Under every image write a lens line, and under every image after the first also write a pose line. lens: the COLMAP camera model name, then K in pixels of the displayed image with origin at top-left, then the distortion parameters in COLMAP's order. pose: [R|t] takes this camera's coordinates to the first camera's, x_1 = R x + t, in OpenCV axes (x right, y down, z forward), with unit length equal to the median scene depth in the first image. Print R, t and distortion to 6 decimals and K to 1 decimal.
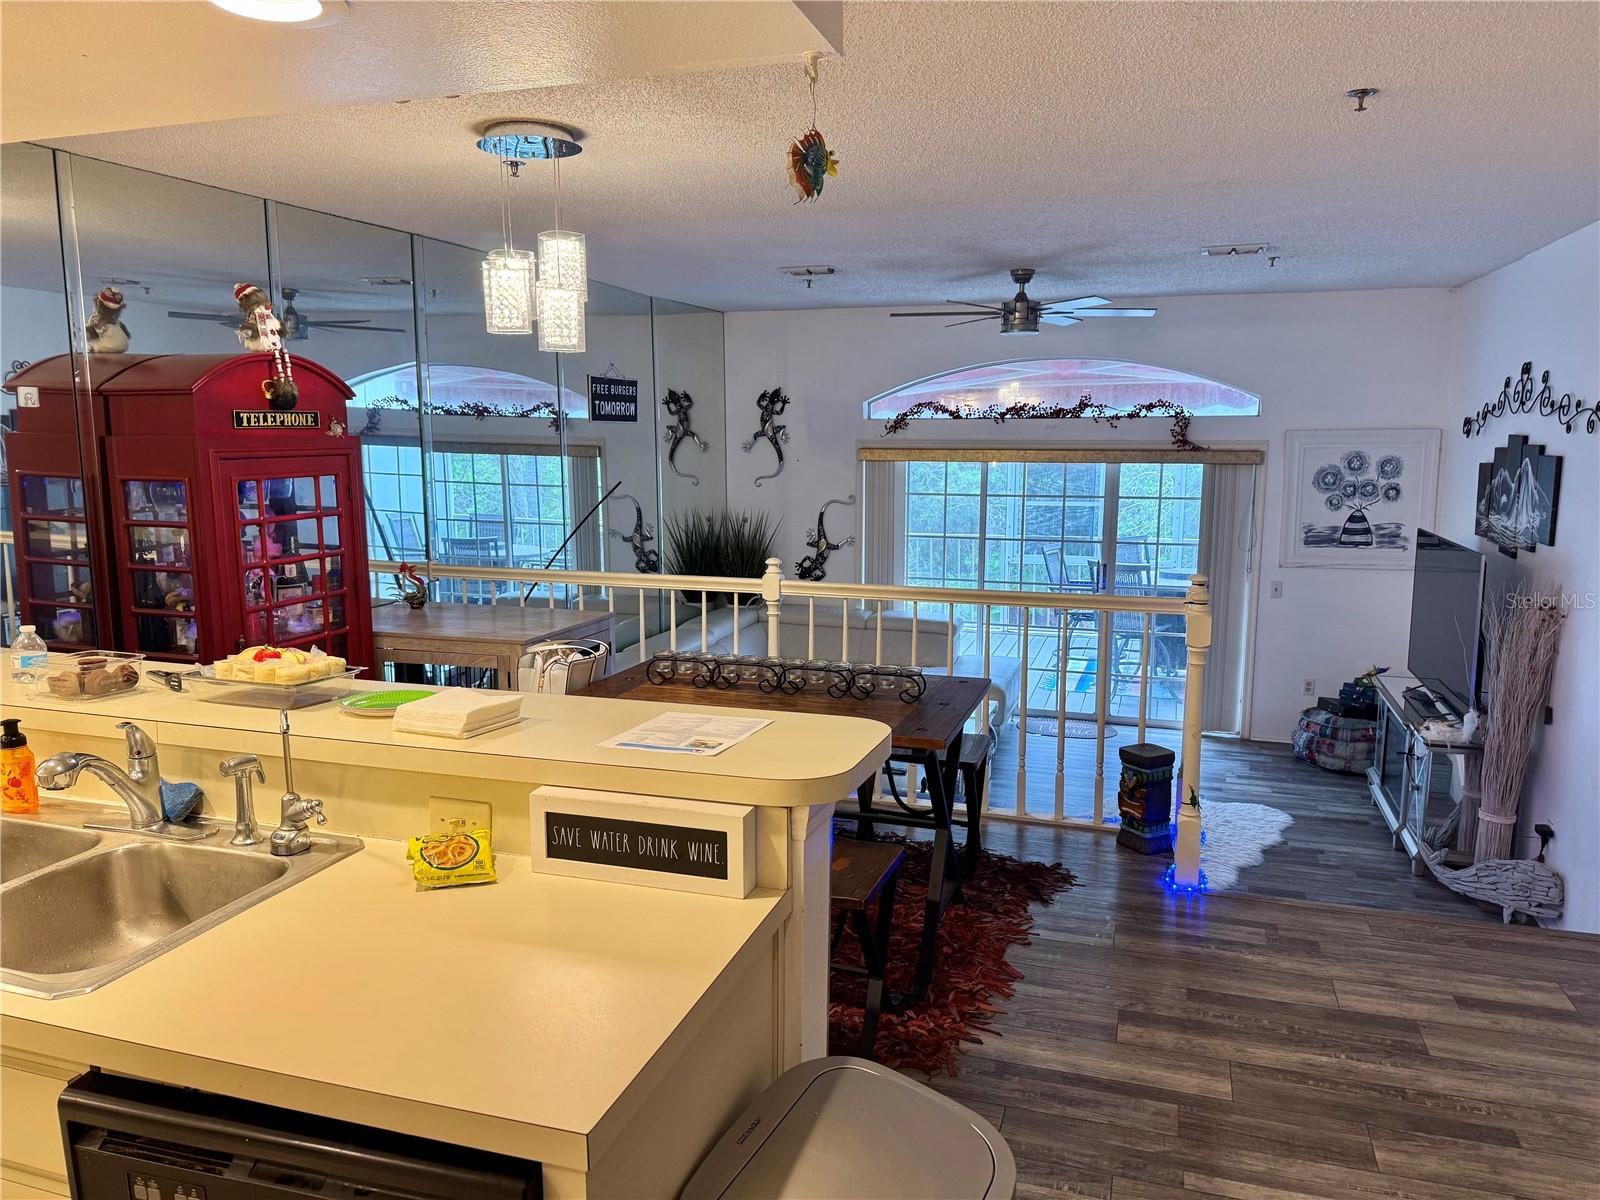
lens RADIAL K [[1112.8, 0, 798.8], [0, 1112.8, 604.9], [0, 0, 1]] dist [0.123468, -0.198392]
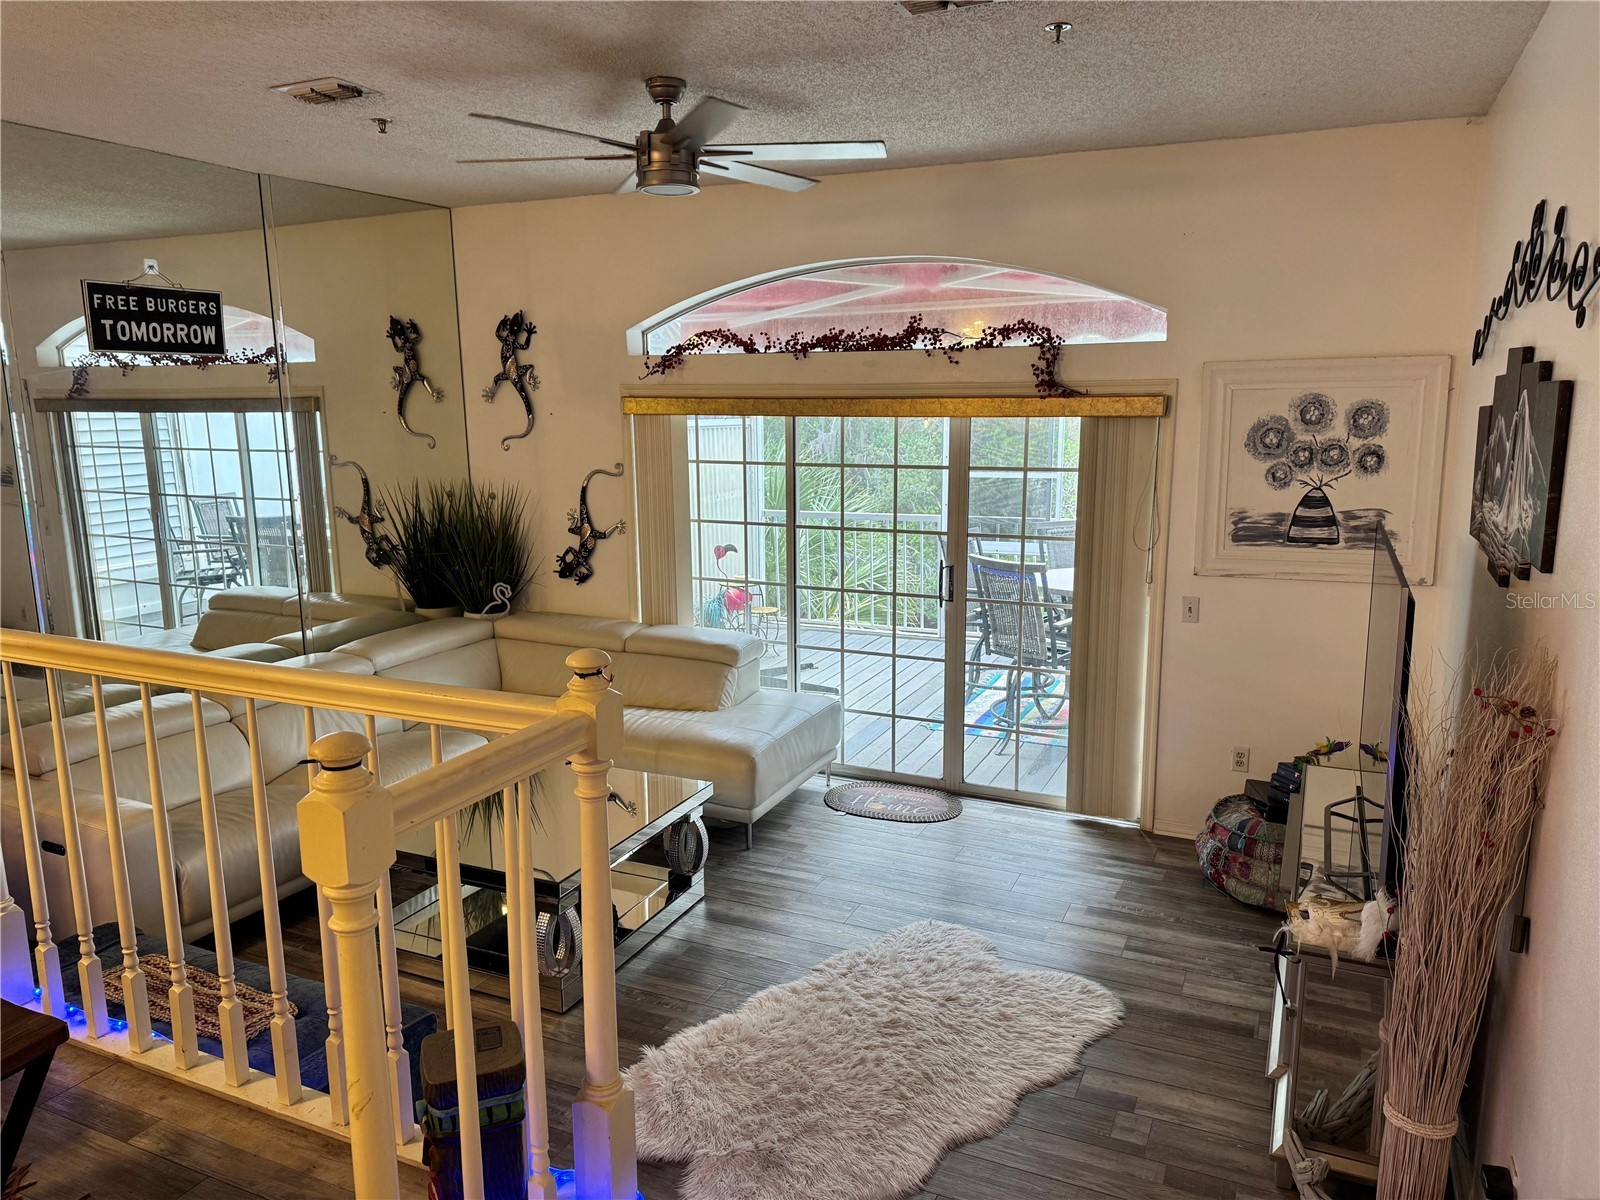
lens RADIAL K [[1080.7, 0, 835.5], [0, 1080.7, 603.6], [0, 0, 1]] dist [0.141371, -0.202934]
pose [[0.993387, 0.014835, -0.113853, 0.290436], [-0.011345, 0.999447, 0.031242, -0.034467], [0.114254, -0.029744, 0.993006, 0.348165]]
